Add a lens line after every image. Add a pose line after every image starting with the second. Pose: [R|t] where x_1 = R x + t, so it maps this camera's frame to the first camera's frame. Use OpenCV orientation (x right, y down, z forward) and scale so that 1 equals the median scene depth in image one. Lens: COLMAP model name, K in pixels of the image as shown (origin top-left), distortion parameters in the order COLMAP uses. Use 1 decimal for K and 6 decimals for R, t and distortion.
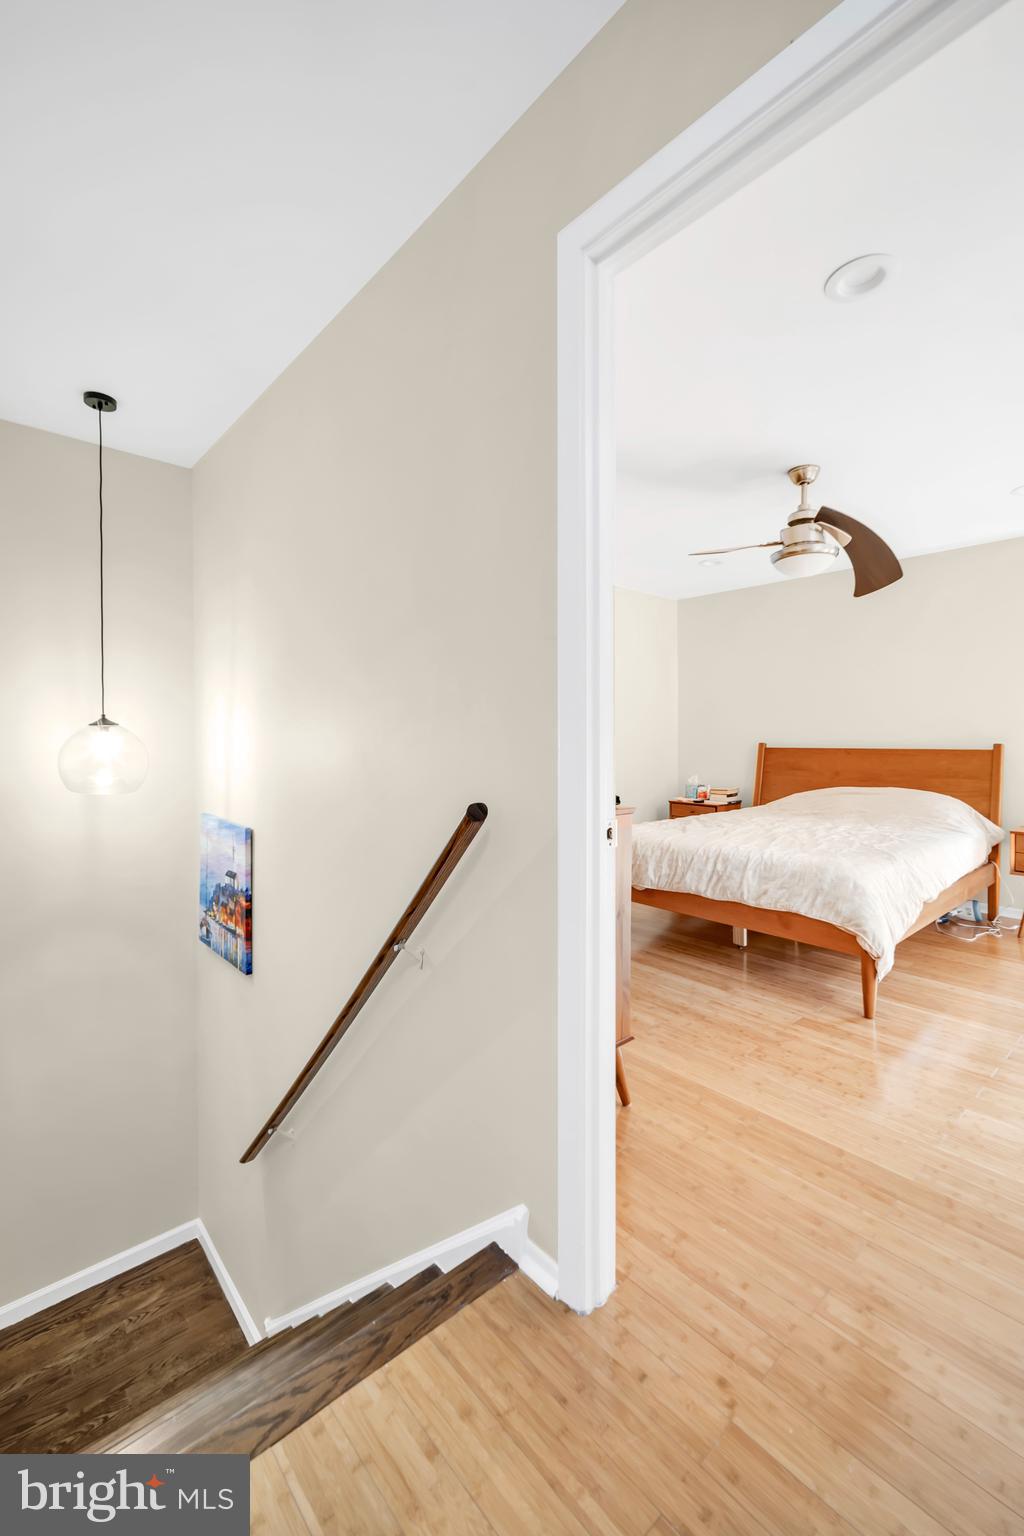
lens RADIAL K [[635.1, 0, 482.5], [0, 635.1, 745.1], [0, 0, 1]] dist [-0.013687, 0.000004]
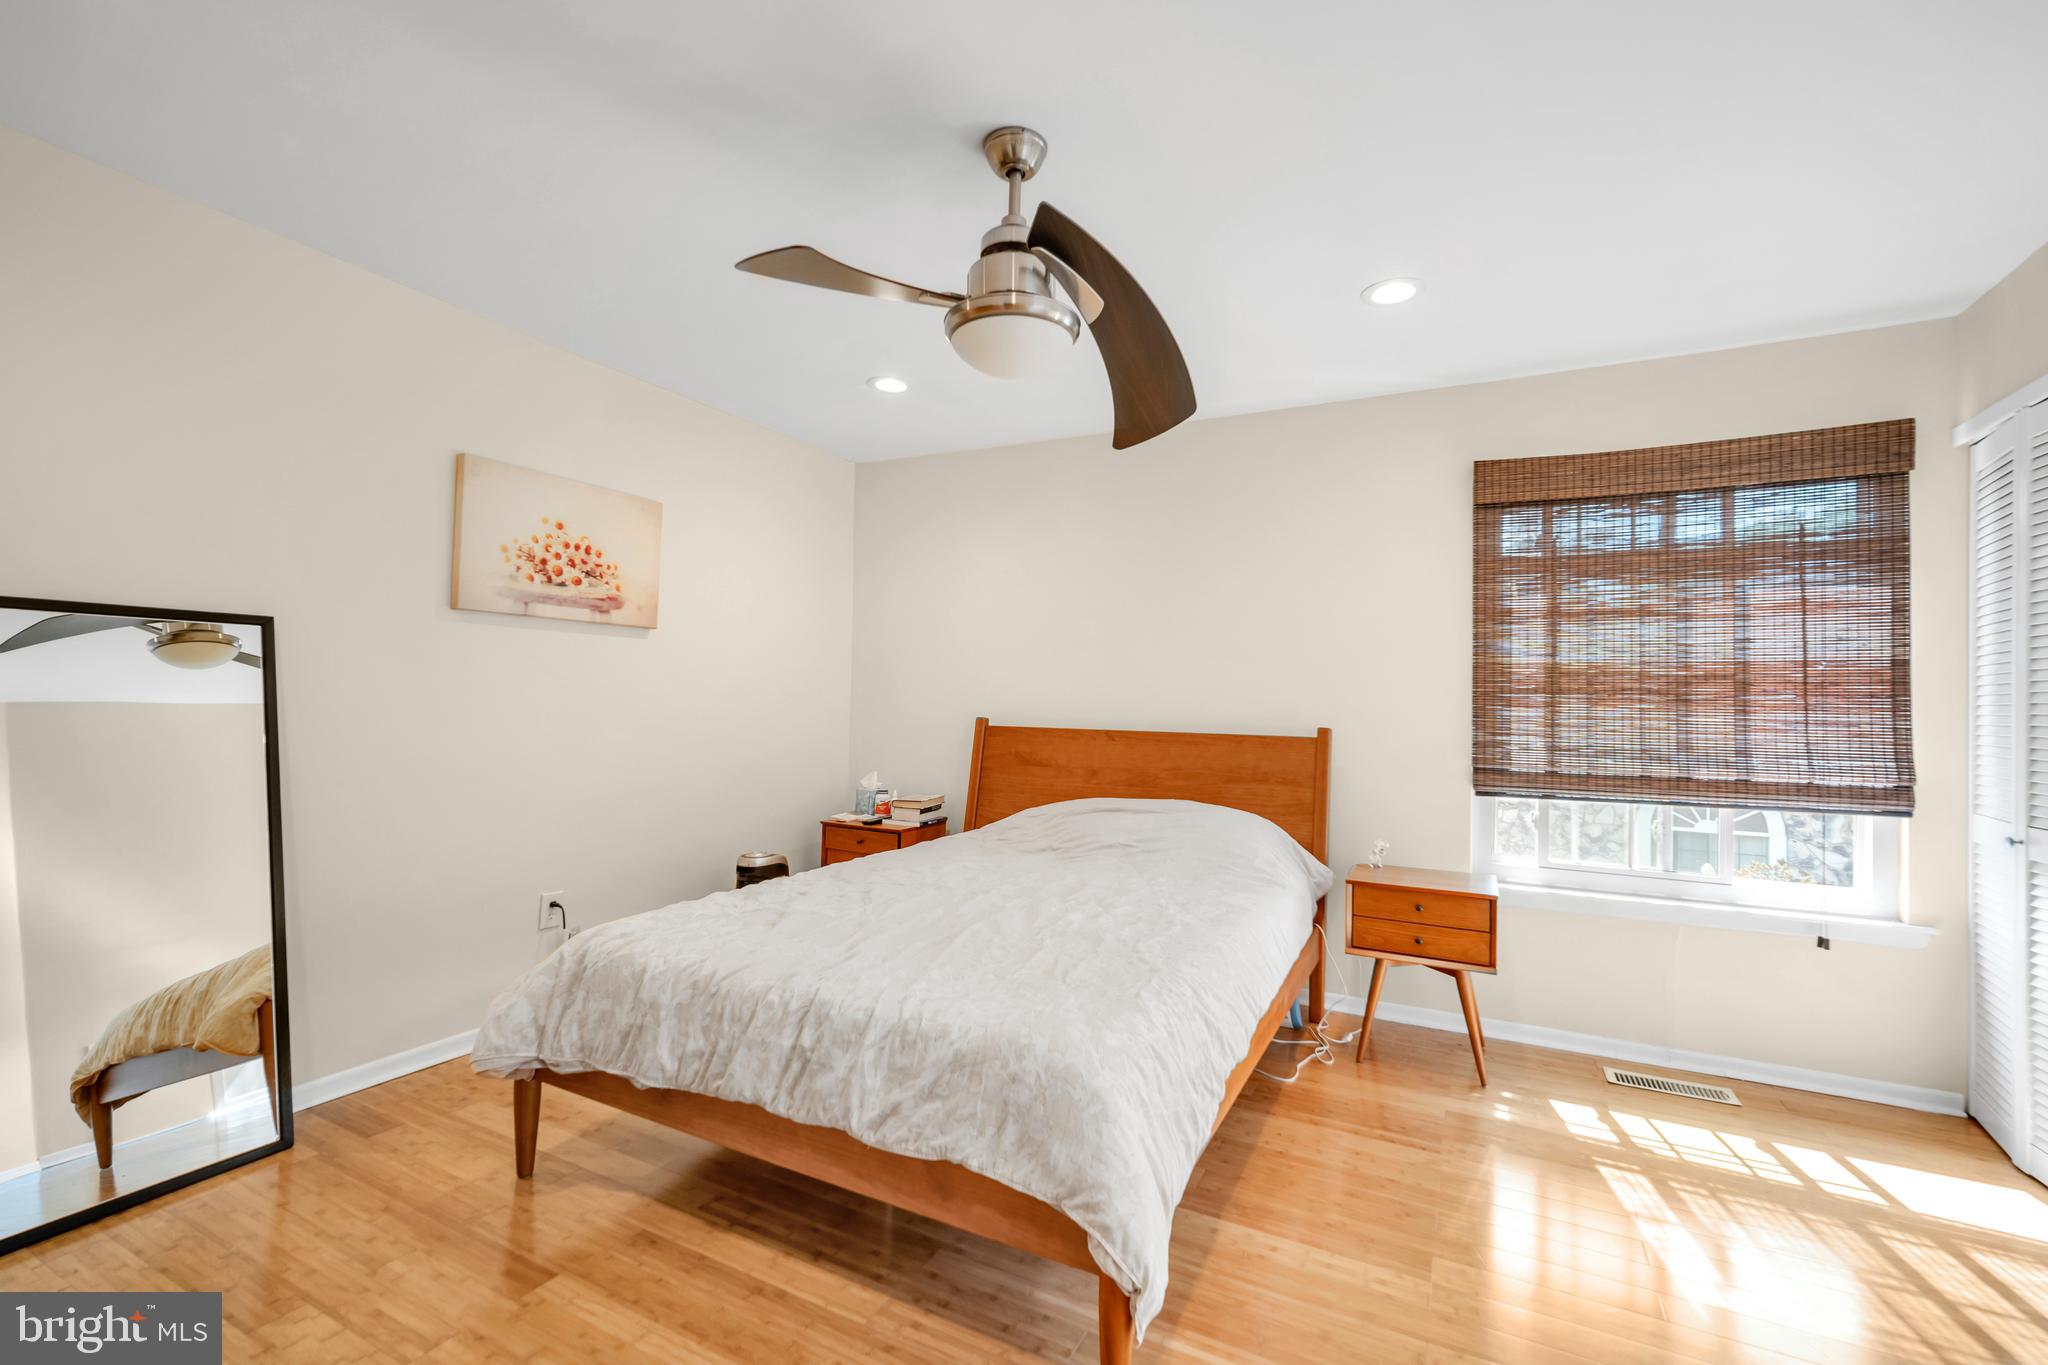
lens RADIAL K [[851.4, 0, 1040.3], [0, 851.4, 681.3], [0, 0, 1]] dist [0.001216, 0.000605]
pose [[0.915433, 0.023467, 0.401786, 0.277547], [-0.013635, 0.999534, -0.027314, -0.024266], [-0.402240, 0.019526, 0.915326, 0.418229]]
